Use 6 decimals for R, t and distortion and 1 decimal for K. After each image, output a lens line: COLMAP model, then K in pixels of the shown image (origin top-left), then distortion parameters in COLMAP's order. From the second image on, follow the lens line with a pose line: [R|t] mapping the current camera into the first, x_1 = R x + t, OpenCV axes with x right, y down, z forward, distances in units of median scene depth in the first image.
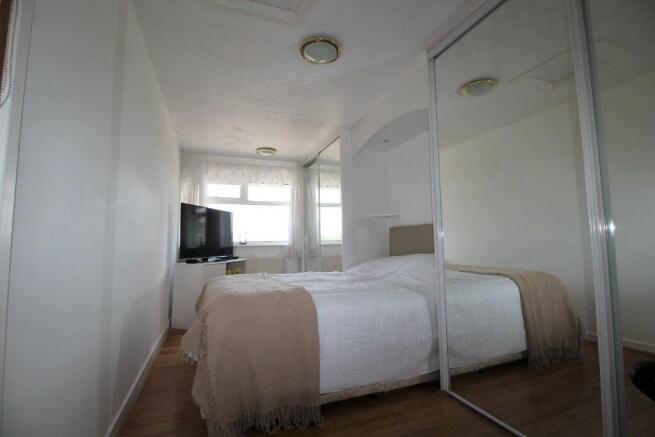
lens RADIAL K [[305.7, 0, 327.5], [0, 305.7, 218.5], [0, 0, 1]] dist [-0.000135, -0.000061]
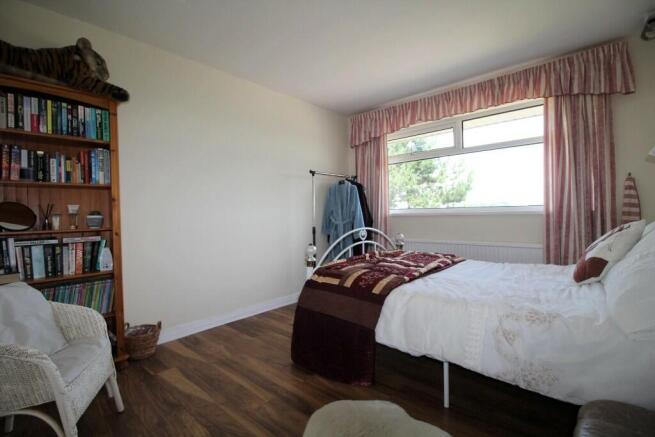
lens RADIAL K [[305.7, 0, 327.5], [0, 305.7, 218.5], [0, 0, 1]] dist [-0.000135, -0.000061]
pose [[0.444971, 0.016472, -0.895393, 0.225595], [0.090135, 0.993930, 0.063079, 0.027827], [0.890997, -0.108775, 0.440785, 0.402528]]
